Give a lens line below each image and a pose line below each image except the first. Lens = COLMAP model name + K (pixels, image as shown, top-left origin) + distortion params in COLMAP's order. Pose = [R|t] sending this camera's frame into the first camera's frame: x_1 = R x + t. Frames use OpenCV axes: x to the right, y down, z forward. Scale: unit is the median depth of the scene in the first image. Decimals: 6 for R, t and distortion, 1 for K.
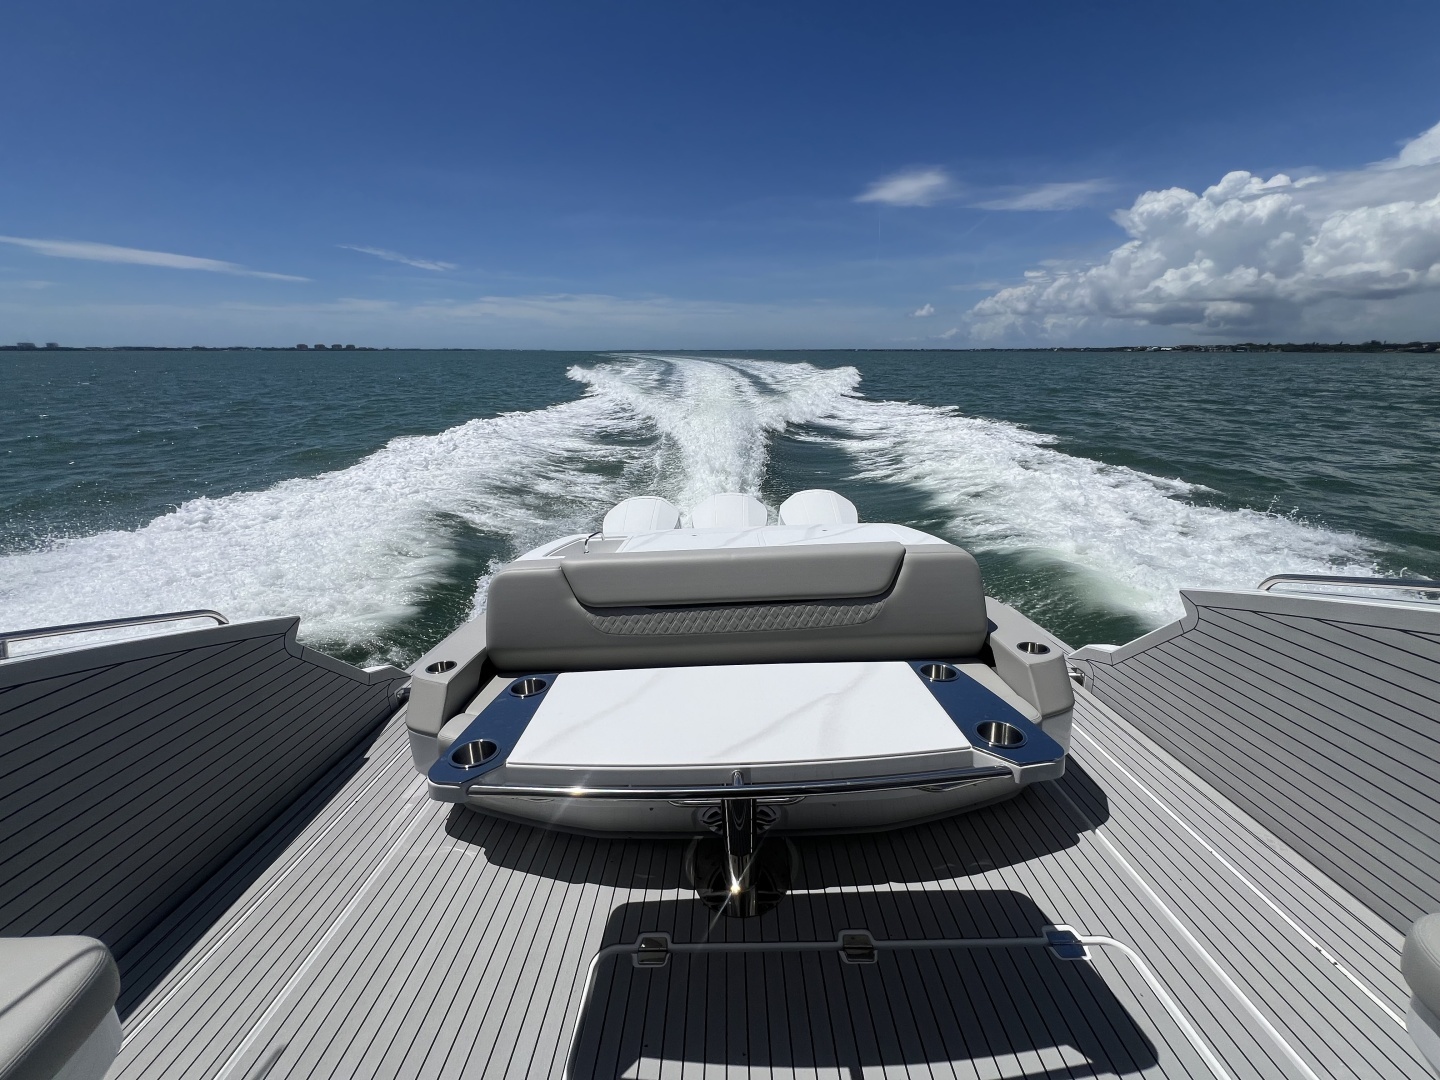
lens RADIAL K [[574.5, 0, 716.8], [0, 574.5, 529.6], [0, 0, 1]] dist [-0.006367, 0.000806]
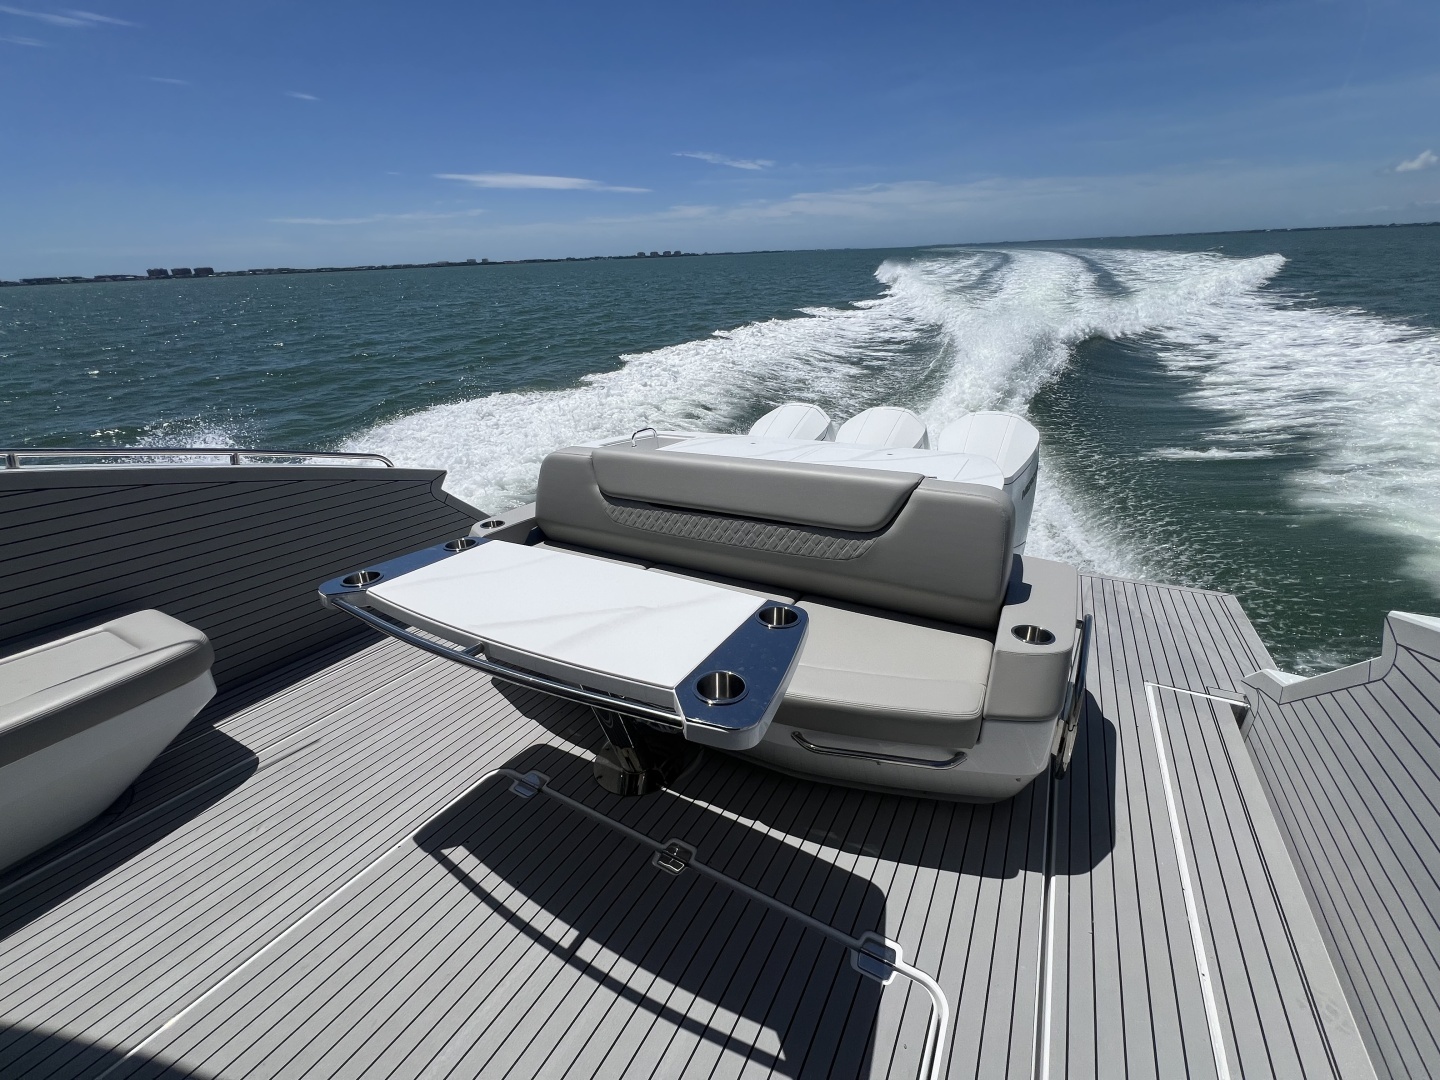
lens RADIAL K [[574.5, 0, 718.6], [0, 574.5, 531.0], [0, 0, 1]] dist [-0.006367, 0.000806]
pose [[0.874451, 0.178024, -0.451267, 0.431749], [-0.106278, 0.977936, 0.179853, -0.015341], [0.473329, -0.109313, 0.874077, 0.136985]]
